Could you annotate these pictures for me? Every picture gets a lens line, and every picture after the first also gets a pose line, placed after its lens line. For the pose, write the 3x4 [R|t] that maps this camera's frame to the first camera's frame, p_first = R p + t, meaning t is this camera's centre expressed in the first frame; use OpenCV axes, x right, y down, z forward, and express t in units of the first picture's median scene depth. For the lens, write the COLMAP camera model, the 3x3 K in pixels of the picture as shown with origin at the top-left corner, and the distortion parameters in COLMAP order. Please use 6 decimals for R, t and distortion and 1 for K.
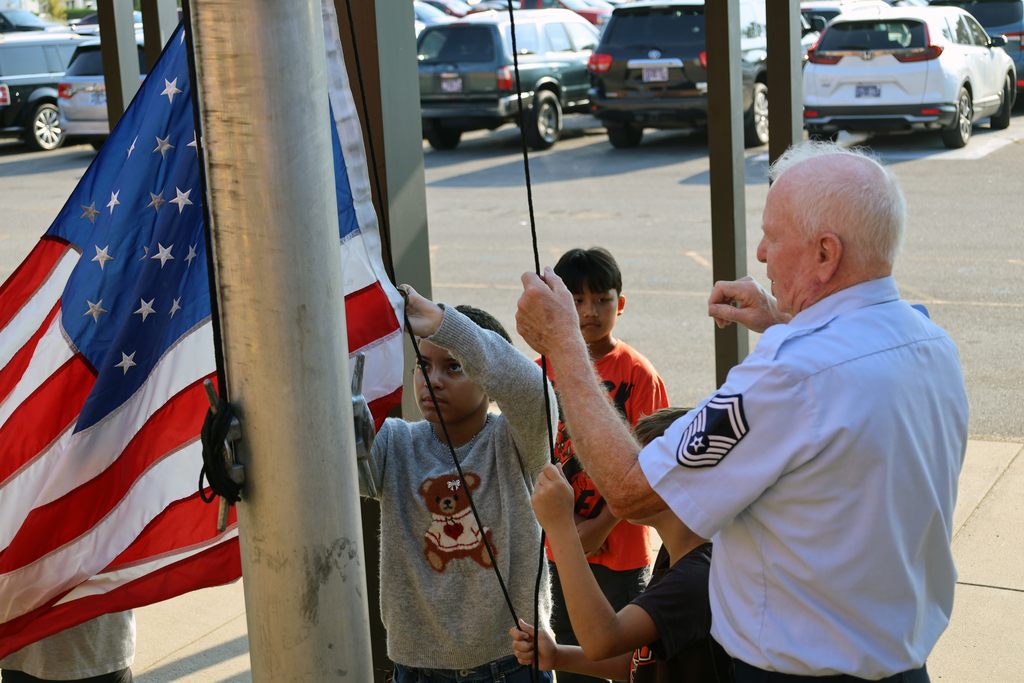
lens RADIAL K [[1875.3, 0, 511.9], [0, 1875.3, 341.1], [0, 0, 1]] dist [0.010498, 0.000000]
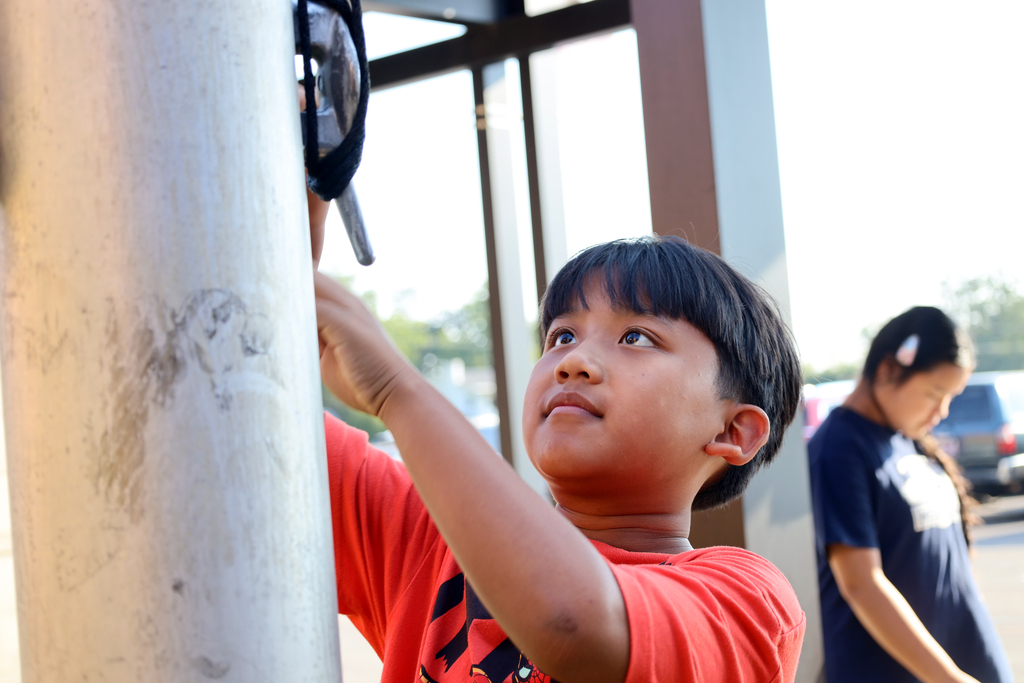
lens RADIAL K [[1875.3, 0, 511.6], [0, 1875.3, 342.3], [0, 0, 1]] dist [0.010498, 0.000000]
pose [[0.963735, -0.031367, -0.265011, 0.064433], [-0.031488, 0.972764, -0.229648, 0.199837], [0.264997, 0.229664, 0.936499, 0.669905]]
